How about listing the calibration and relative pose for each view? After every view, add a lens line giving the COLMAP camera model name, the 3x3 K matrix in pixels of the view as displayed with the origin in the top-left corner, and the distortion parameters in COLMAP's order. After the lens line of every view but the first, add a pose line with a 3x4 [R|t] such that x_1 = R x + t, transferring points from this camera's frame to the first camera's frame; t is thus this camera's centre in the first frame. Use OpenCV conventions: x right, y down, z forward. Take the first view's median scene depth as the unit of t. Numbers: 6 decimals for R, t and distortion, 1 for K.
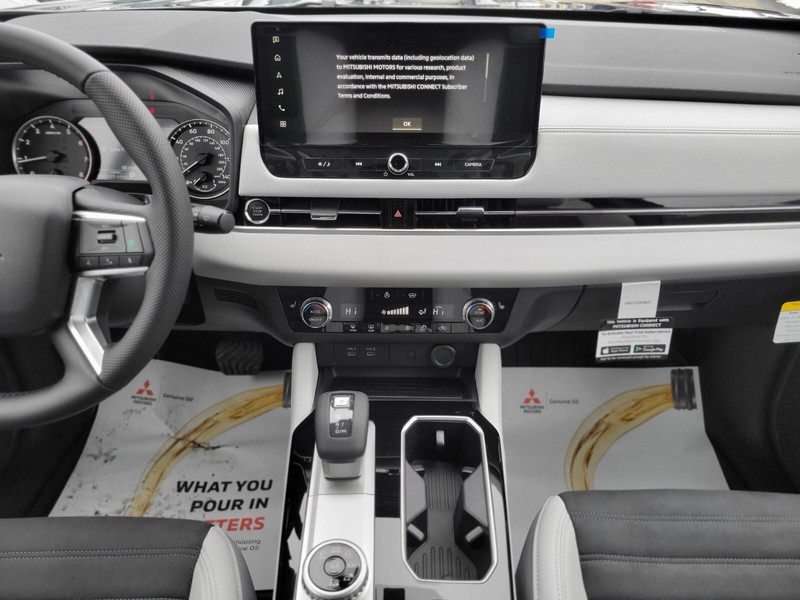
lens RADIAL K [[604.2, 0, 398.7], [0, 604.2, 301.1], [0, 0, 1]] dist [0.033350, -0.007440]
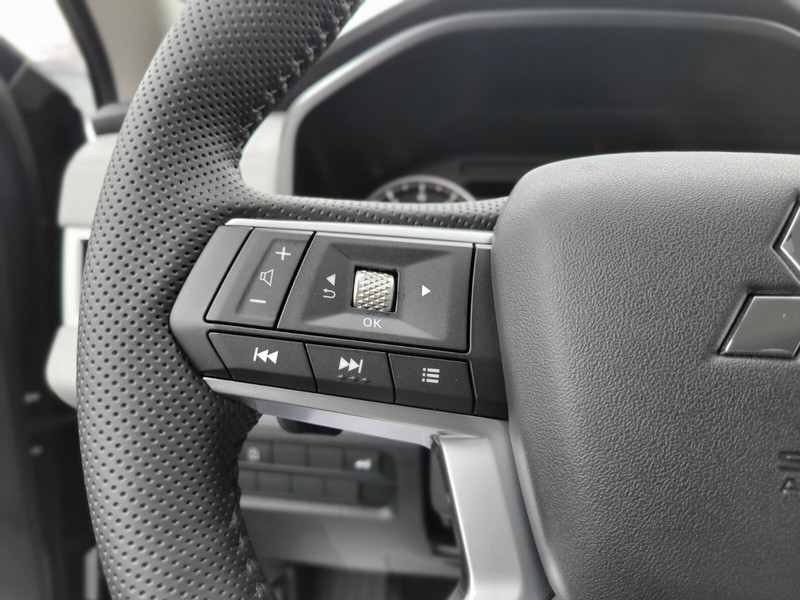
lens RADIAL K [[639.0, 0, 400.0], [0, 639.0, 300.0], [0, 0, 1]] dist [-0.001024, -0.001281]
pose [[0.997993, 0.027238, -0.057167, -0.575180], [-0.044875, 0.941150, -0.334996, 0.002622], [0.044678, 0.336889, 0.940484, 0.497670]]
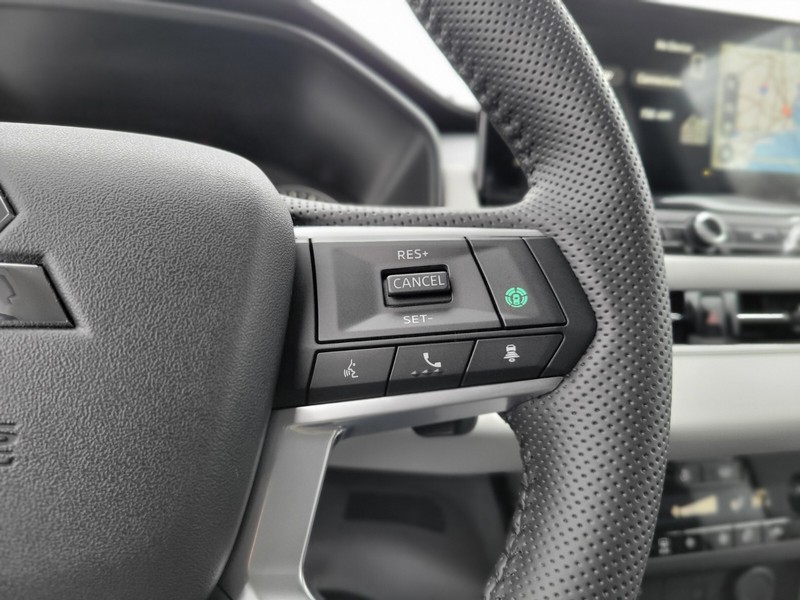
lens RADIAL K [[614.6, 0, 396.7], [0, 614.6, 304.7], [0, 0, 1]] dist [0.009004, -0.003542]
pose [[0.967443, -0.003562, 0.253065, -0.393818], [0.093370, 0.934392, -0.343792, 0.012368], [-0.235237, 0.356227, 0.904304, 0.506602]]
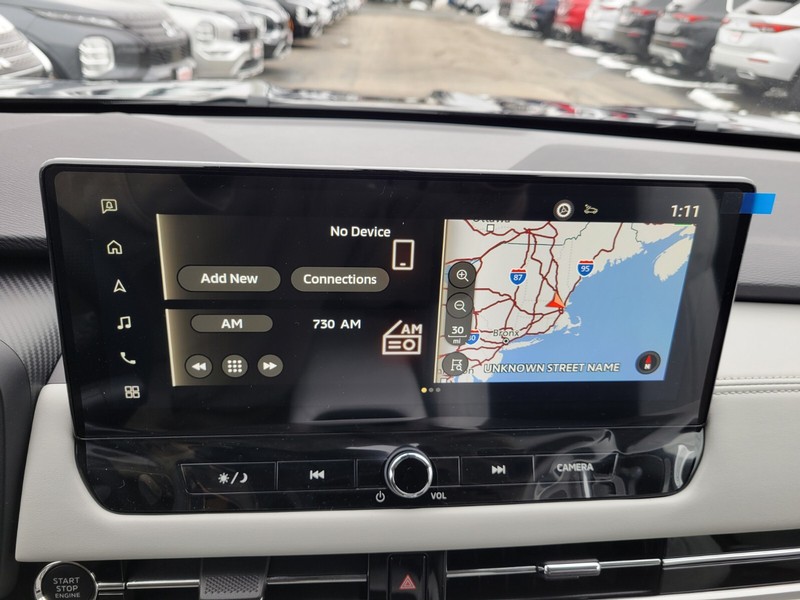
lens RADIAL K [[620.8, 0, 404.5], [0, 620.8, 301.0], [0, 0, 1]] dist [0.002362, -0.004062]
pose [[0.993811, -0.002200, 0.111066, -0.047958], [0.016042, 0.992166, -0.123889, -0.265616], [-0.109923, 0.124904, 0.986061, 0.496504]]
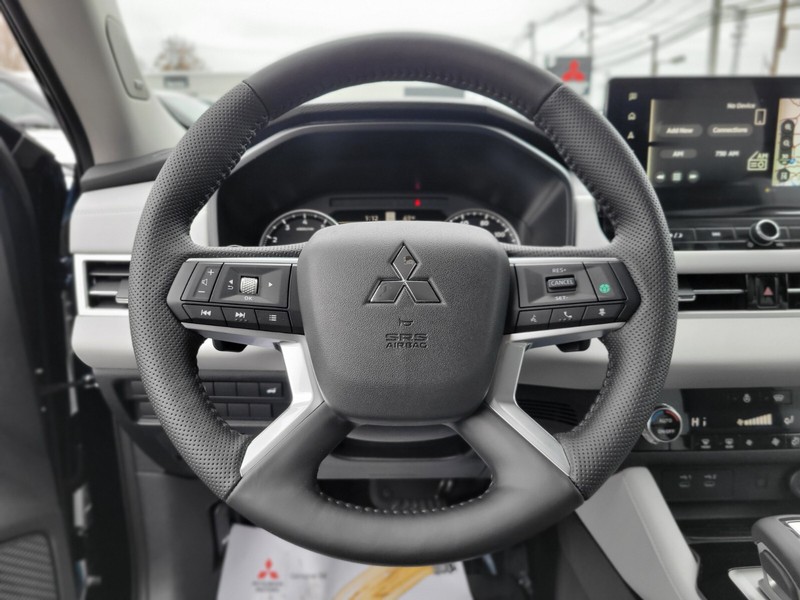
lens RADIAL K [[614.6, 0, 396.7], [0, 614.6, 304.7], [0, 0, 1]] dist [0.009004, -0.003542]
pose [[0.999104, -0.020486, 0.037038, -0.491998], [0.031009, 0.949885, -0.311059, 0.107648], [-0.028810, 0.311928, 0.949669, 0.210188]]
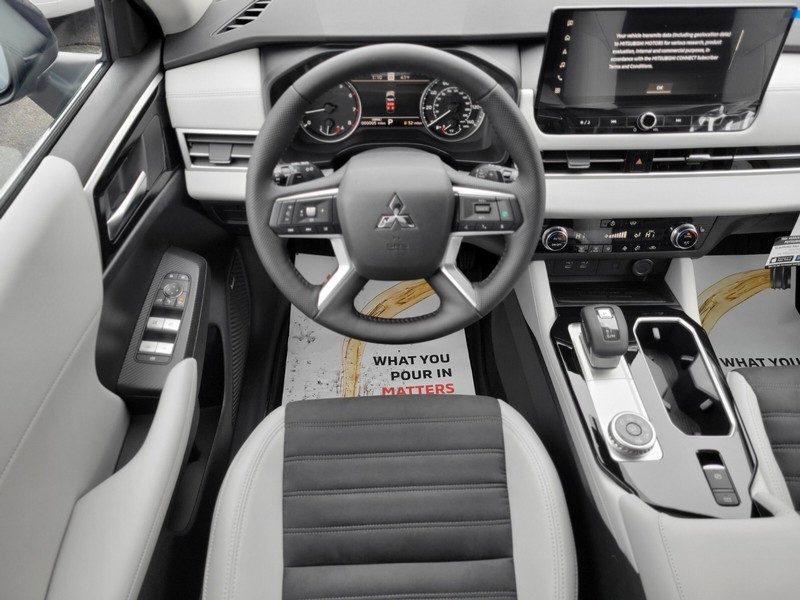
lens RADIAL K [[596.6, 0, 400.3], [0, 596.6, 294.7], [0, 0, 1]] dist [0.053994, -0.039265]
pose [[0.999496, -0.022364, 0.022523, -0.482464], [0.016492, 0.972222, 0.233477, -0.161165], [-0.027119, -0.232988, 0.972101, -0.229327]]
